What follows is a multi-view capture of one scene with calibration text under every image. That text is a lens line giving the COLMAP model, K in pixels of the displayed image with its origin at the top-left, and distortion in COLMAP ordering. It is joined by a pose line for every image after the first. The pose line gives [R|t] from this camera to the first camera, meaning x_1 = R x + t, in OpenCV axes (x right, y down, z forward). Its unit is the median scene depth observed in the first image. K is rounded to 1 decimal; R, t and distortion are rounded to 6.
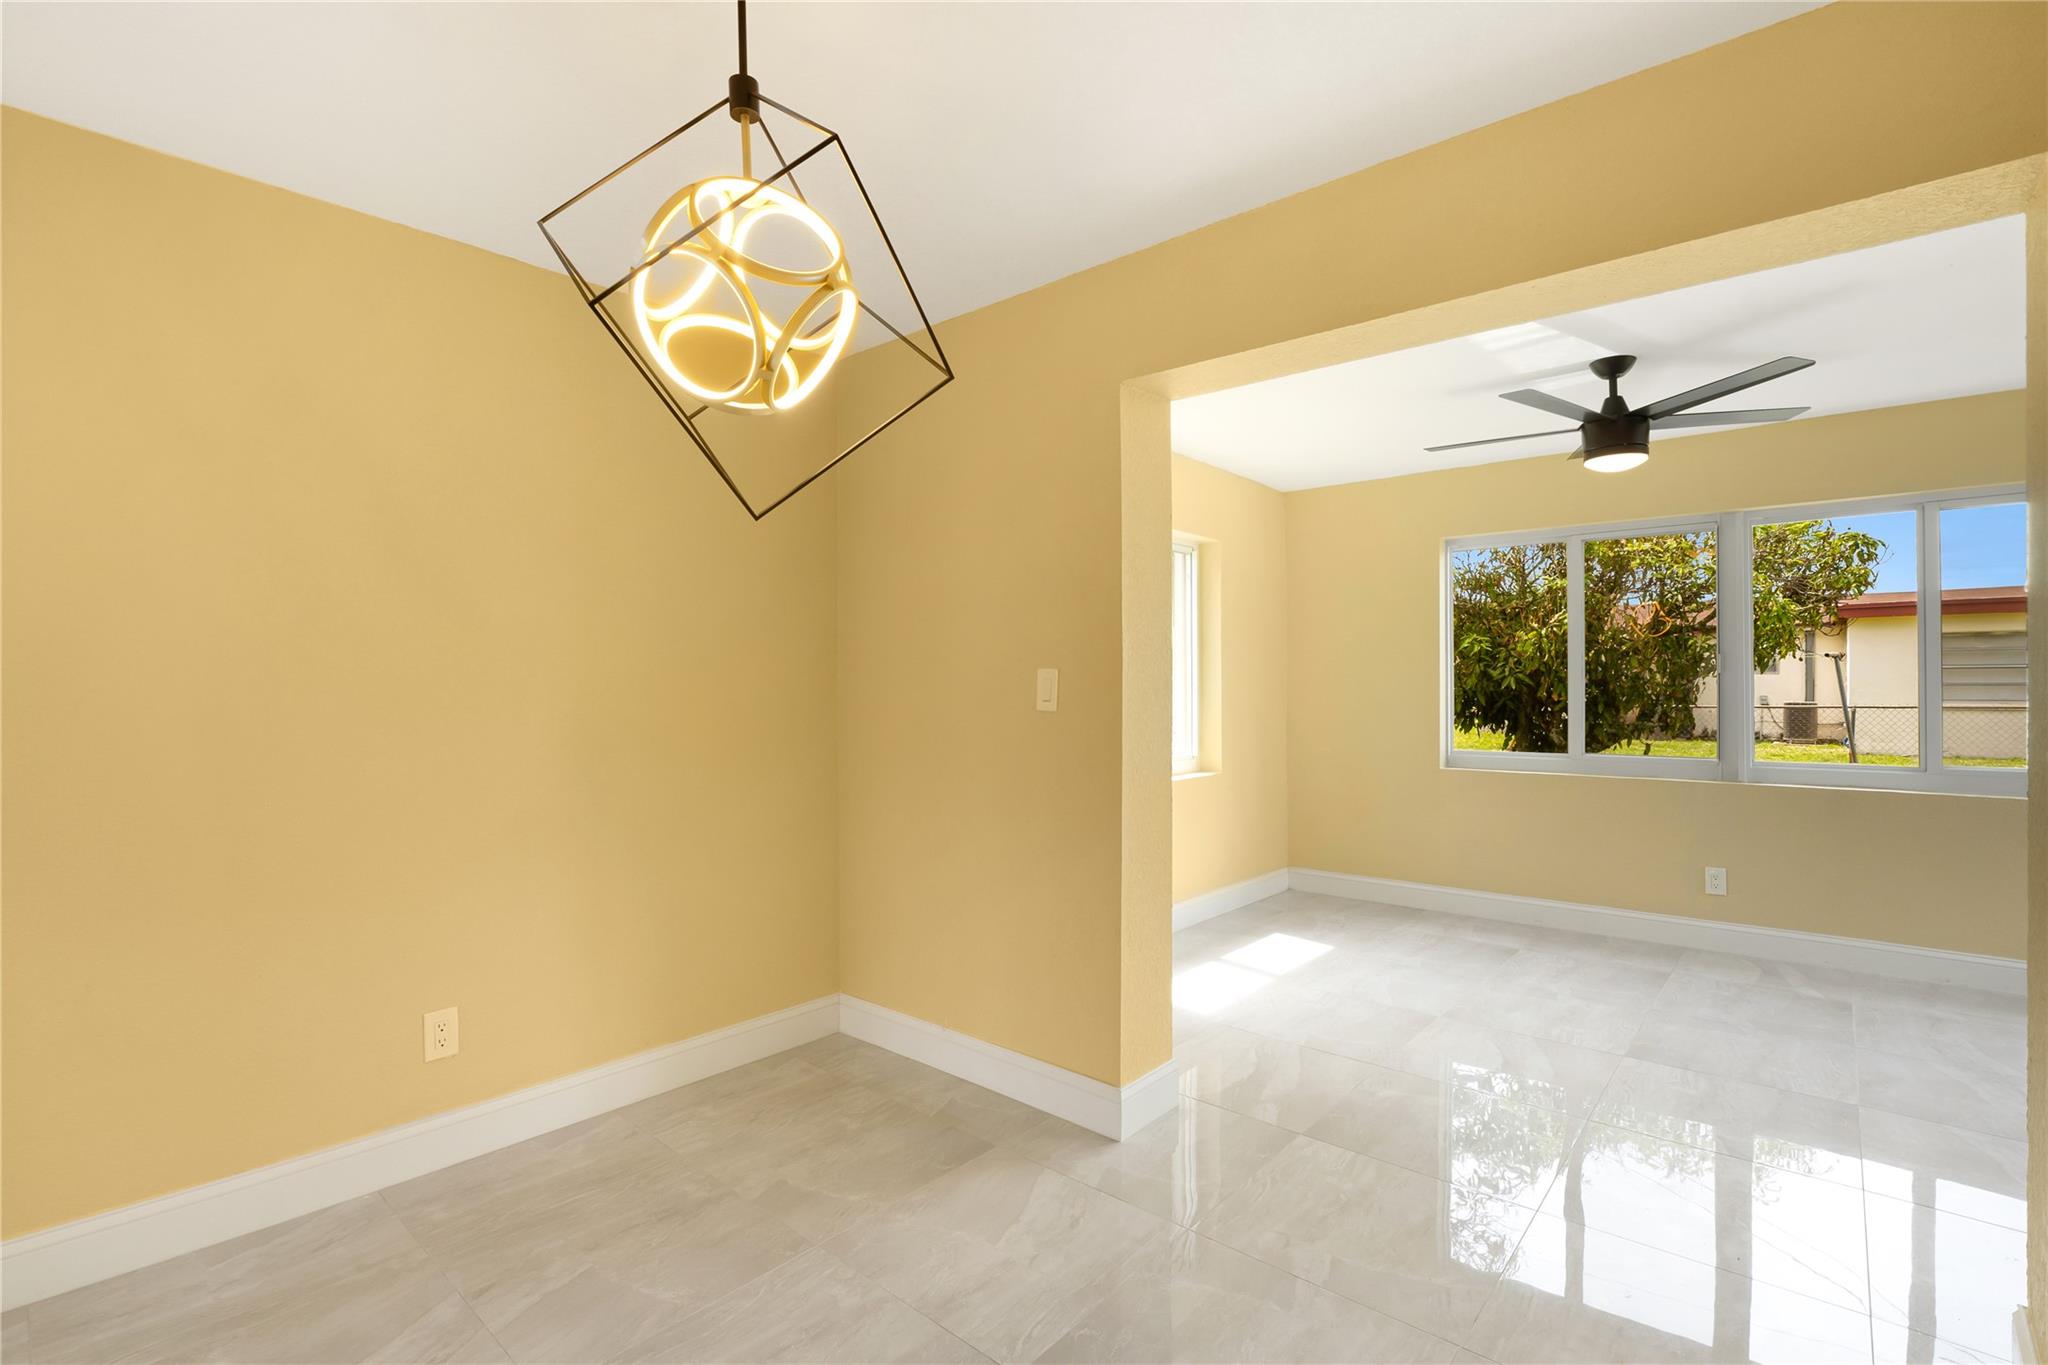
lens RADIAL K [[922.3, 0, 1028.4], [0, 922.3, 682.3], [0, 0, 1]] dist [-0.006069, -0.000099]
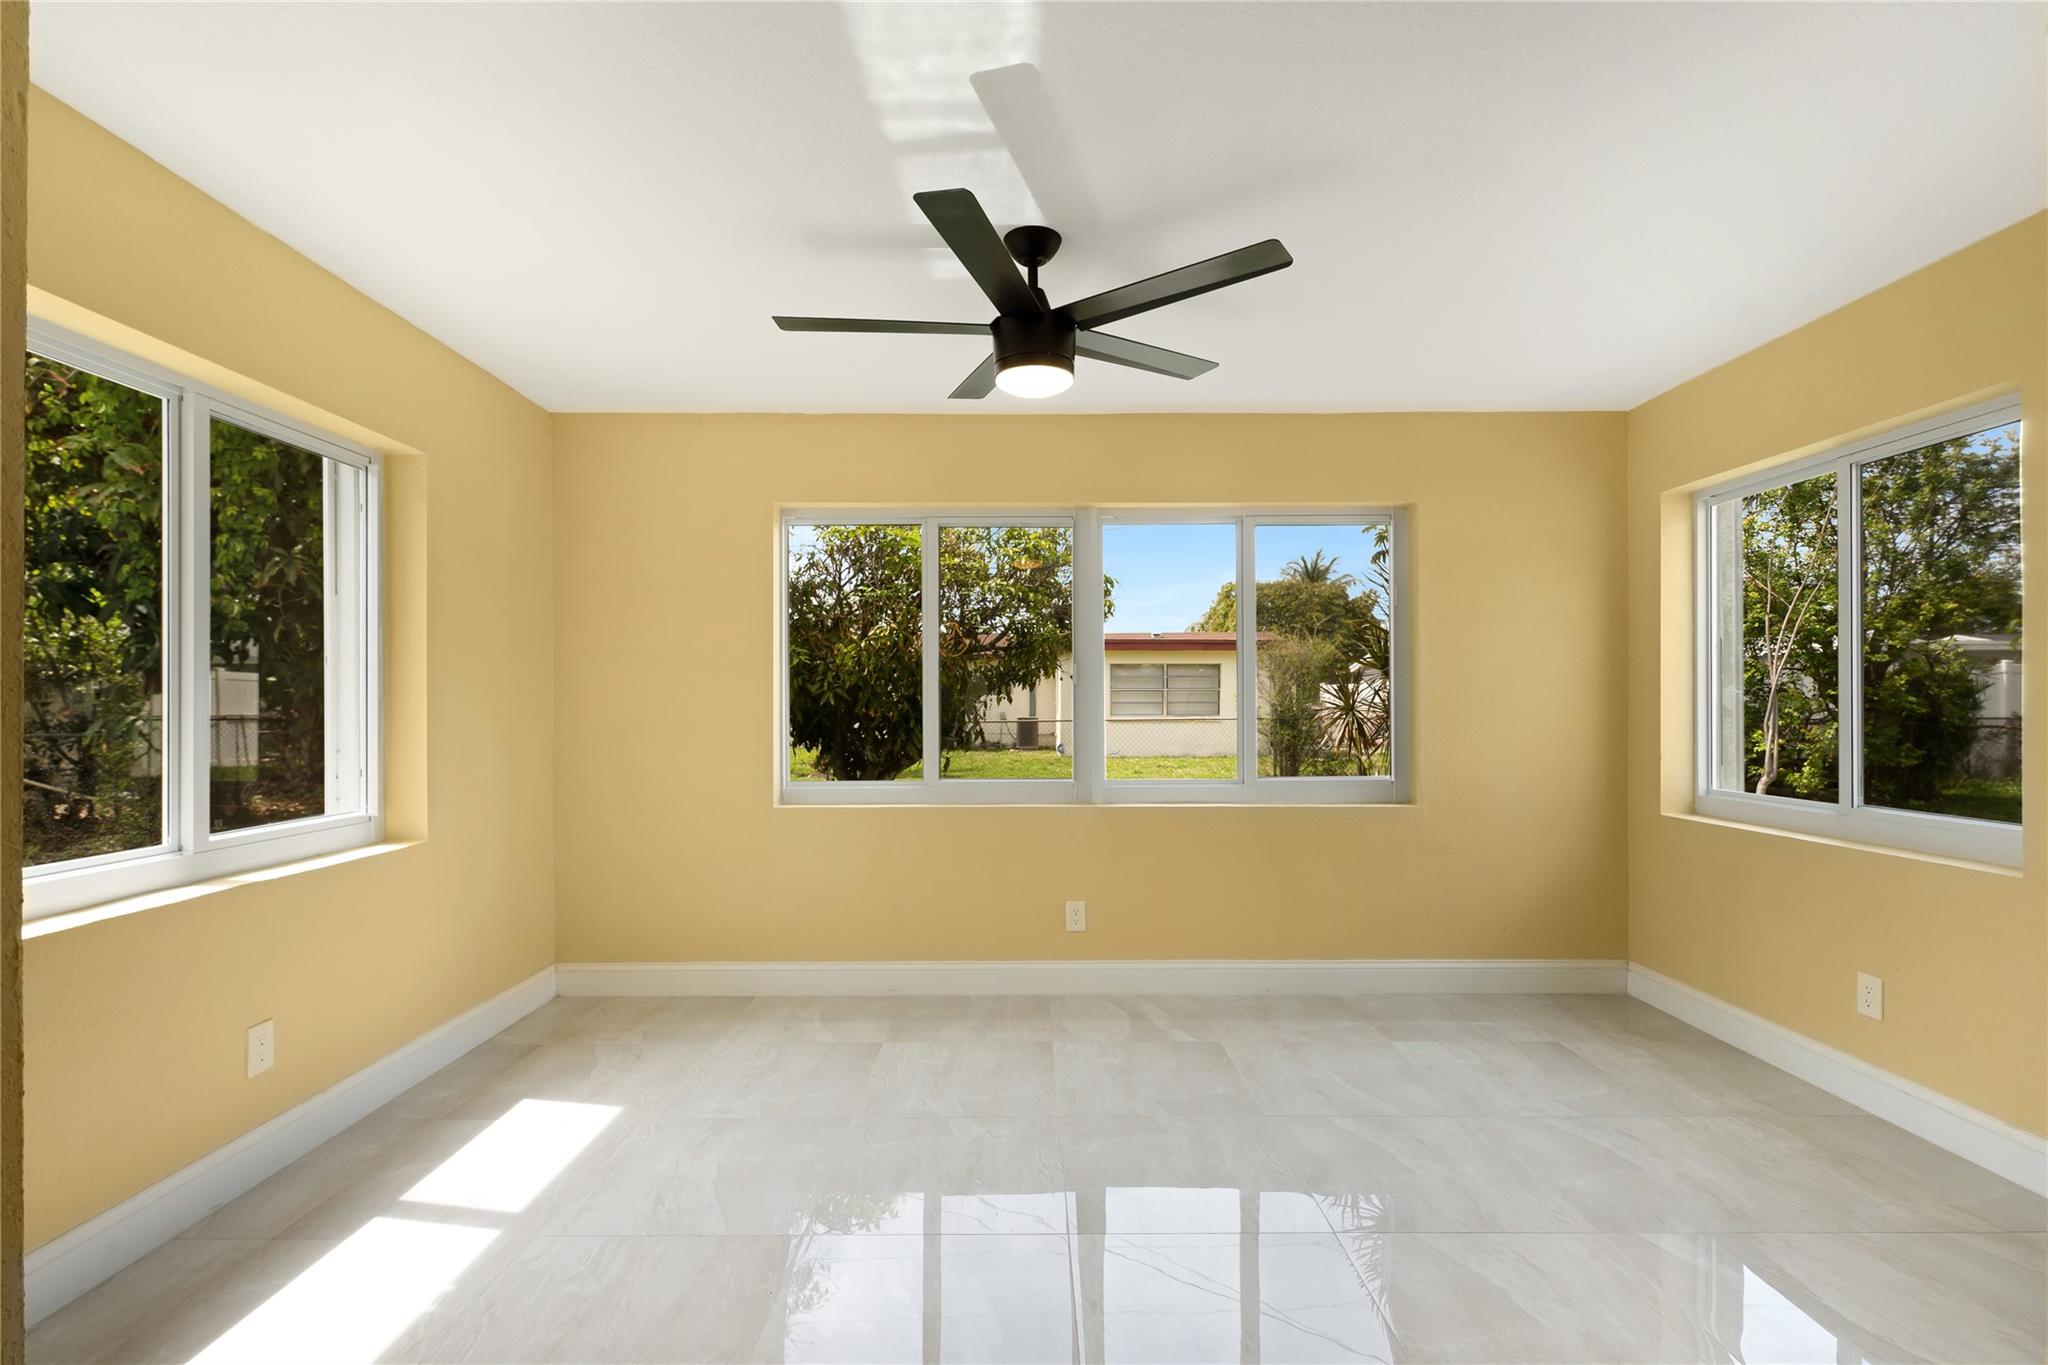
lens RADIAL K [[922.3, 0, 1069.4], [0, 922.3, 707.4], [0, 0, 1]] dist [-0.006069, -0.000099]
pose [[0.724680, -0.001614, 0.689083, 0.098048], [-0.002781, 0.999982, 0.005267, 0.007451], [-0.689080, -0.005734, 0.724663, 0.274329]]
